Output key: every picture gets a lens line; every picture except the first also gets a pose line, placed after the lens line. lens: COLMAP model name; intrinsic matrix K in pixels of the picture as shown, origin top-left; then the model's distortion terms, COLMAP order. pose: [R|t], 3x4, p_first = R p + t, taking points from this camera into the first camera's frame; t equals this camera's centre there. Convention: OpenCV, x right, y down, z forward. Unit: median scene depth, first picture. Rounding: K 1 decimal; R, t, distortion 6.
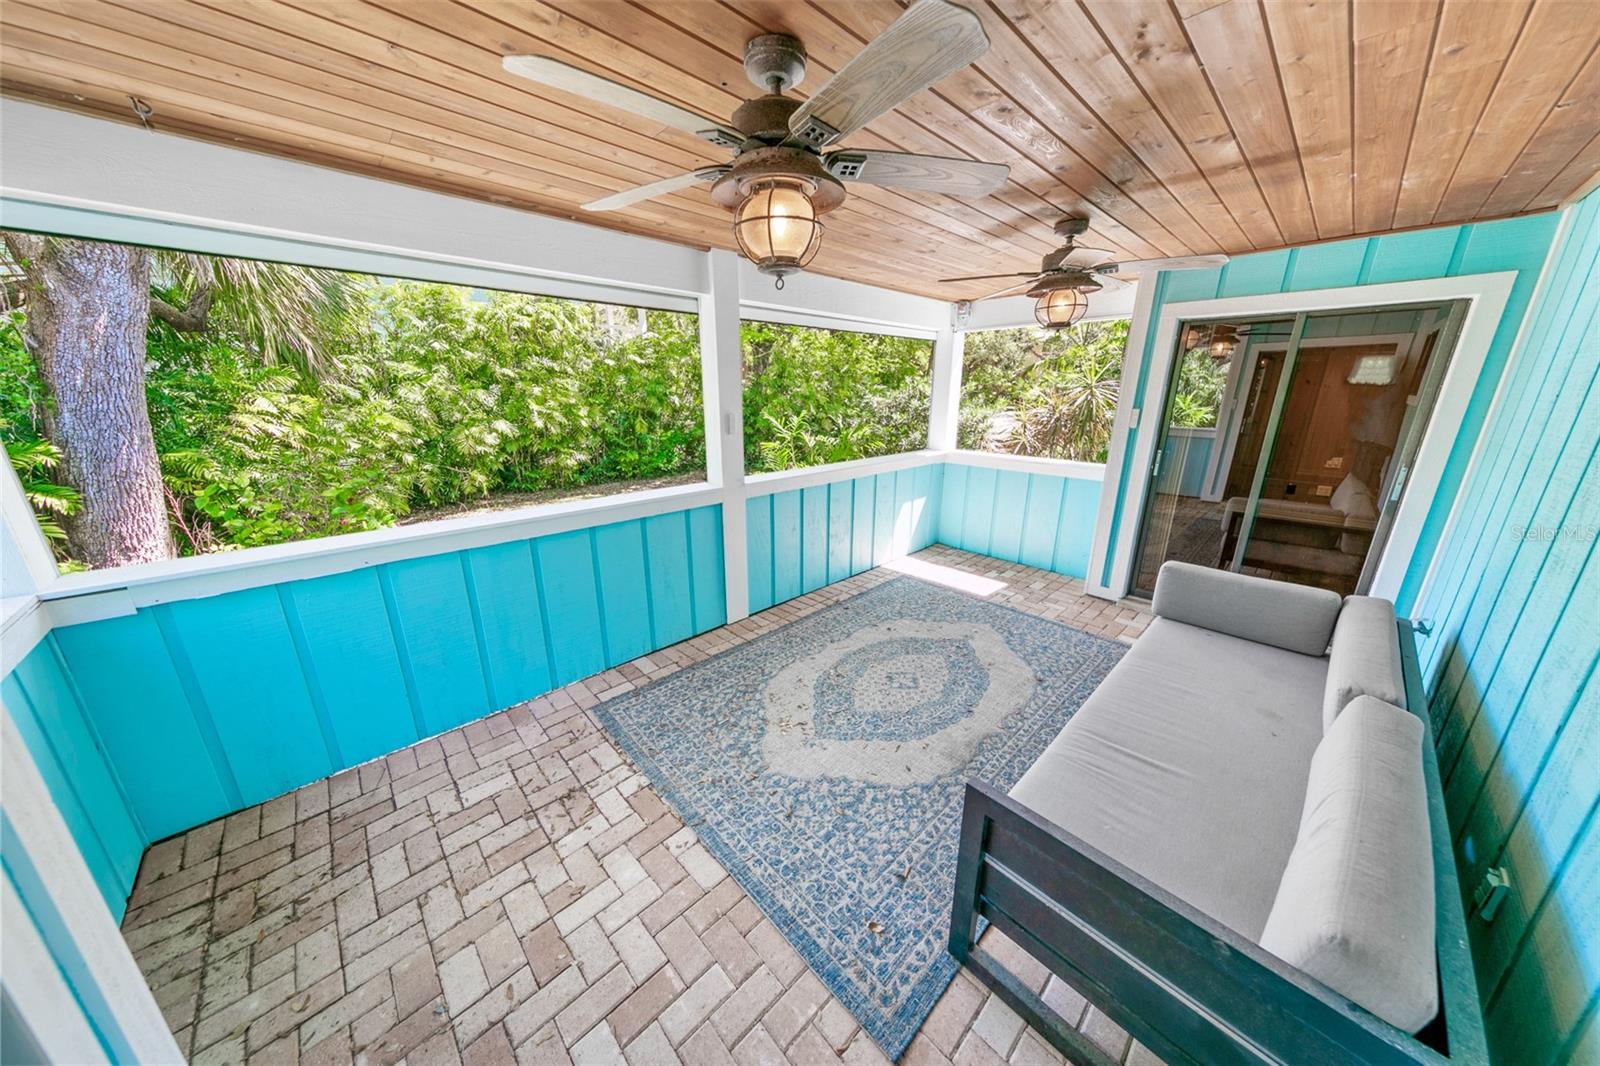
lens RADIAL K [[500.2, 0, 792.6], [0, 500.2, 535.2], [0, 0, 1]] dist [0.011654, -0.001884]
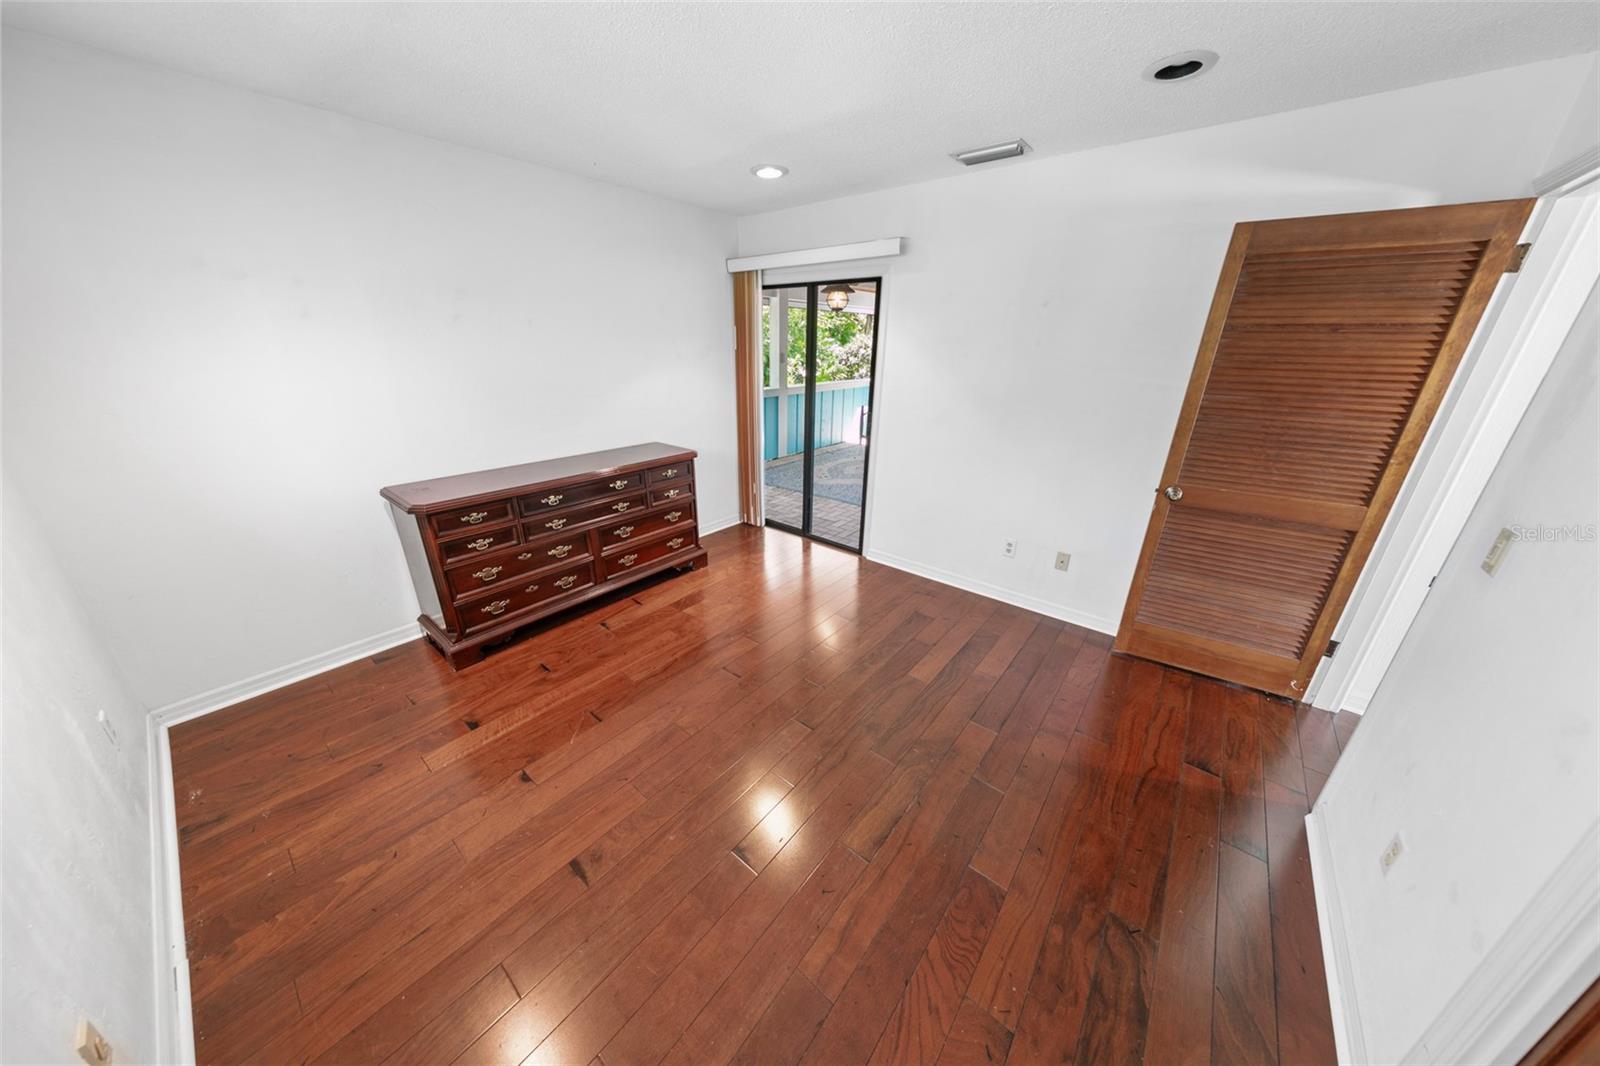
lens RADIAL K [[500.2, 0, 807.3], [0, 500.2, 539.1], [0, 0, 1]] dist [0.011654, -0.001884]
pose [[0.990627, -0.044545, 0.129130, -0.310660], [0.032495, 0.995045, 0.093961, 0.341159], [-0.132676, -0.088884, 0.987166, -1.176322]]
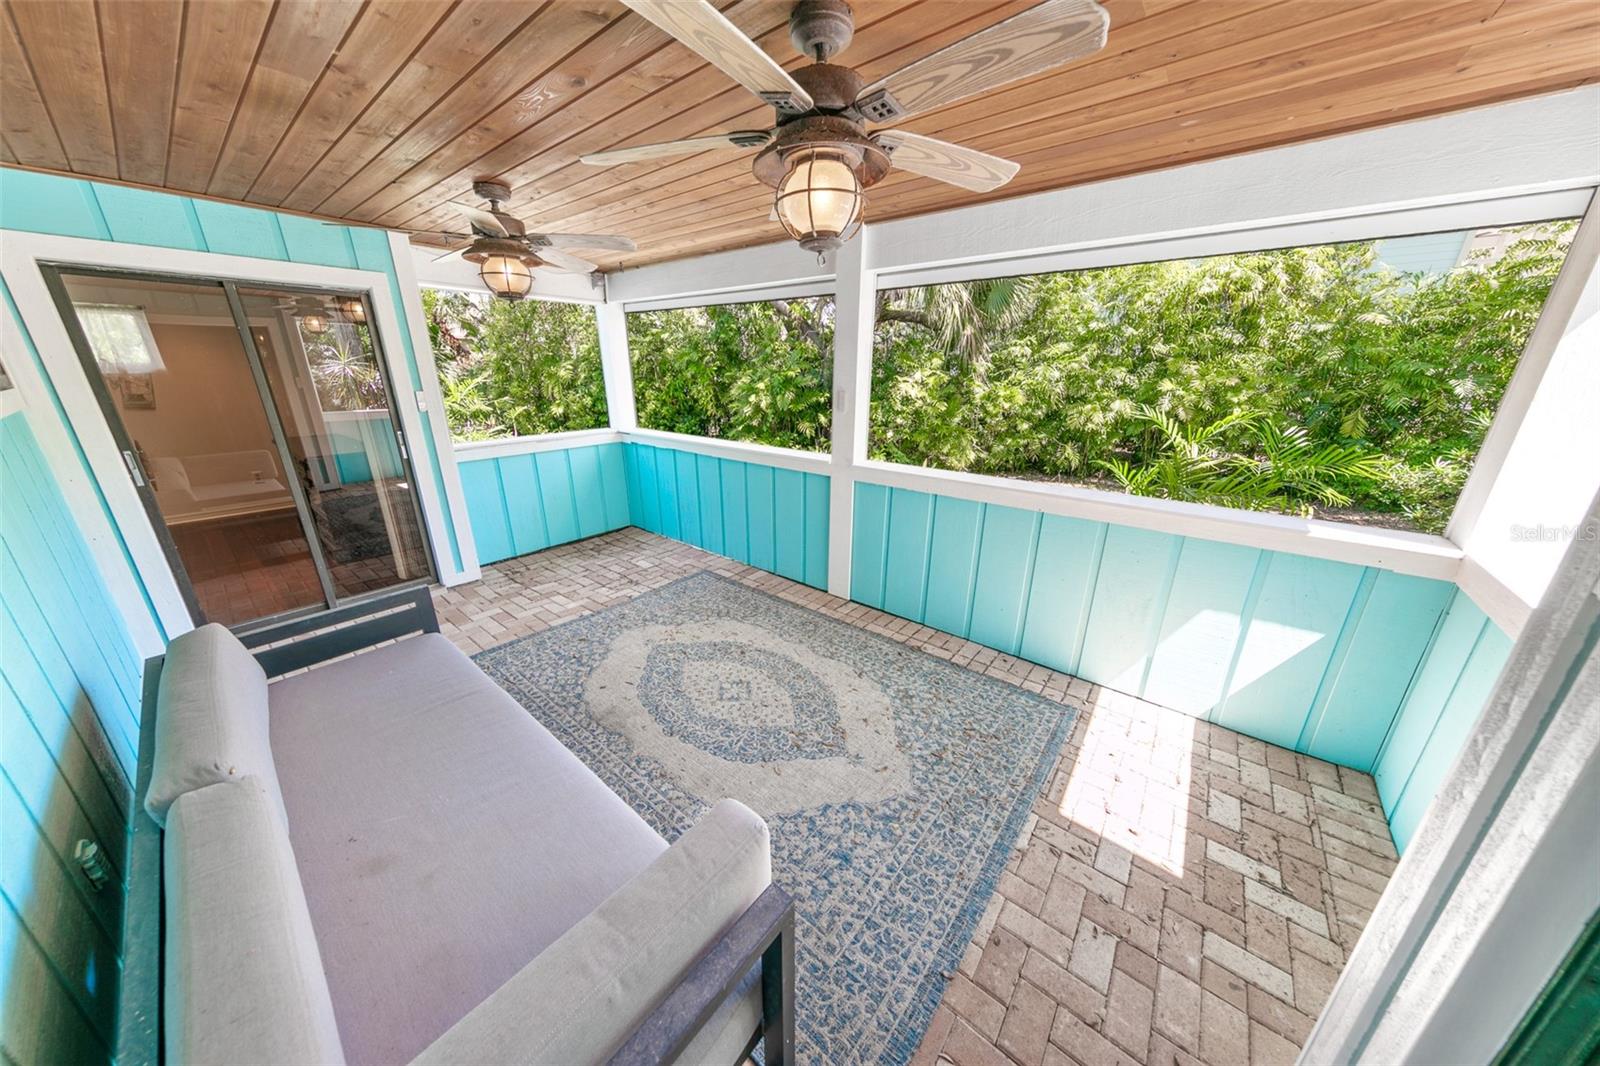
lens RADIAL K [[500.2, 0, 798.9], [0, 500.2, 531.0], [0, 0, 1]] dist [0.011654, -0.001884]
pose [[0.129866, 0.313657, -0.940614, 0.857032], [-0.283896, 0.920693, 0.267818, -0.216895], [0.950020, 0.232256, 0.208613, 0.732407]]
